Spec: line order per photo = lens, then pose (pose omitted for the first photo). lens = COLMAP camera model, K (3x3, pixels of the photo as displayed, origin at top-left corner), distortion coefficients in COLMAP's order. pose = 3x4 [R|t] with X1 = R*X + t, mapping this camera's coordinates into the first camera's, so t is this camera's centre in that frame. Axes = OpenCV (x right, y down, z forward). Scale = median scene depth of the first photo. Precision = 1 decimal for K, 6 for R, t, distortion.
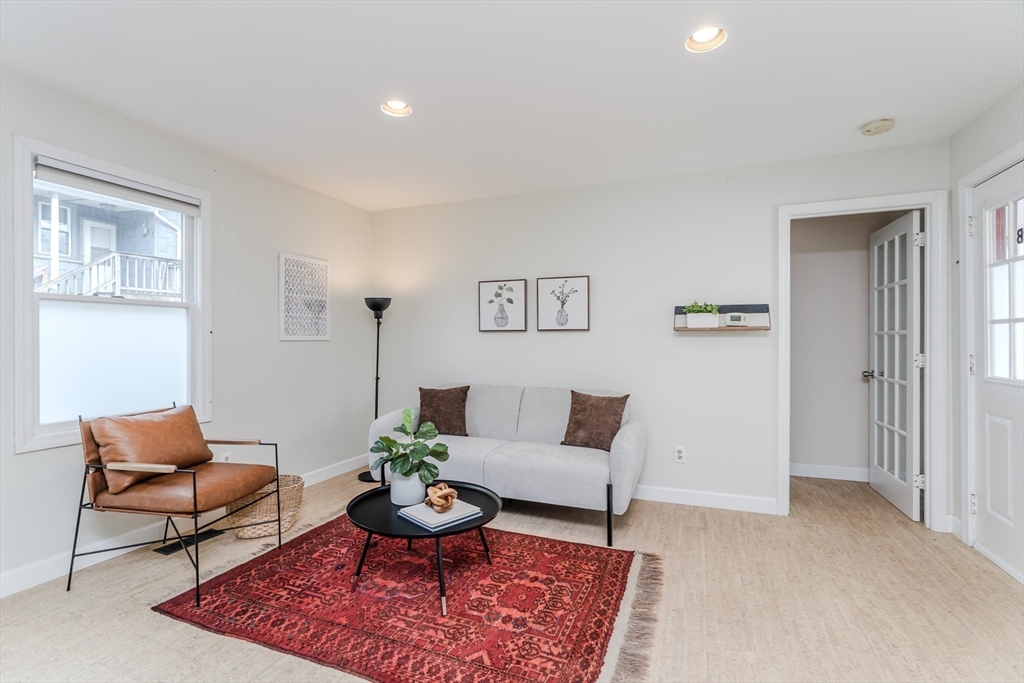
lens RADIAL K [[469.3, 0, 514.9], [0, 469.3, 343.6], [0, 0, 1]] dist [-0.004608, 0.000316]
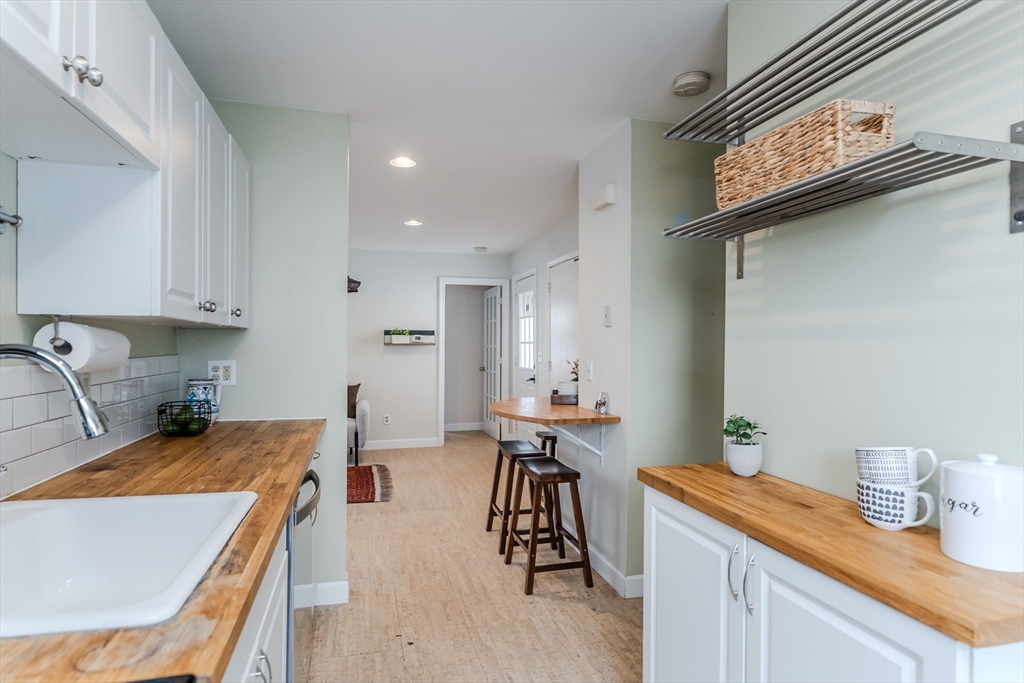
lens RADIAL K [[557.7, 0, 502.2], [0, 557.7, 346.3], [0, 0, 1]] dist [-0.004814, -0.000159]
pose [[0.807261, 0.003653, 0.590184, -0.524418], [0.001559, 0.999964, -0.008321, -0.004943], [-0.590193, 0.007637, 0.807226, -0.904929]]
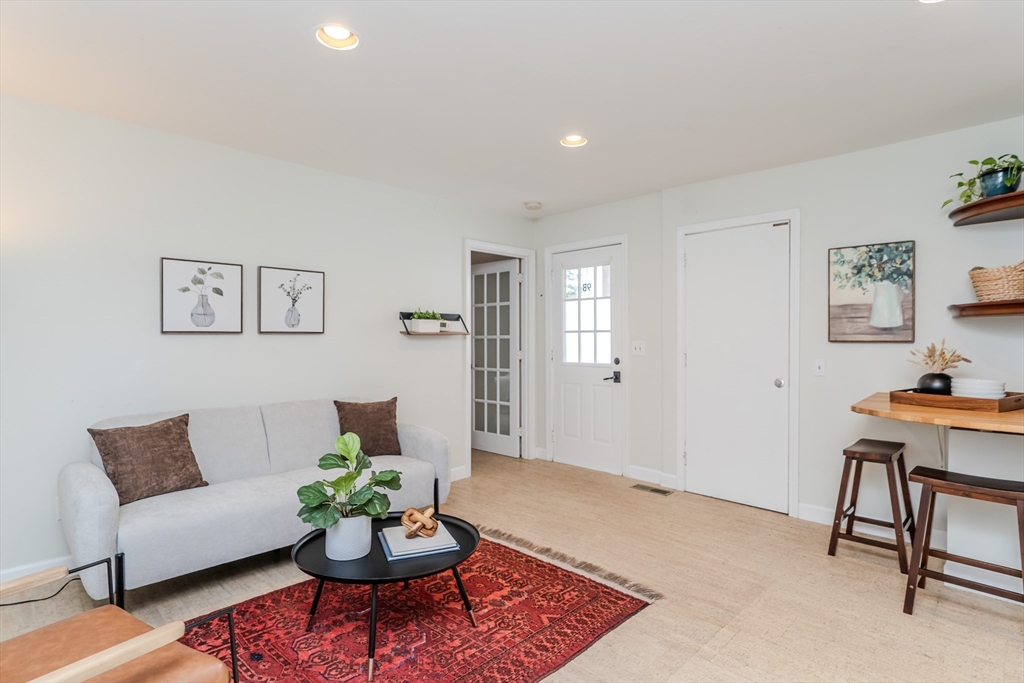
lens RADIAL K [[529.8, 0, 514.0], [0, 529.8, 350.6], [0, 0, 1]] dist [-0.001539, 0.001914]
pose [[0.372264, -0.020996, 0.927889, -0.733494], [0.015317, 0.999747, 0.016477, -0.007152], [-0.928001, 0.008078, 0.372491, 0.329865]]
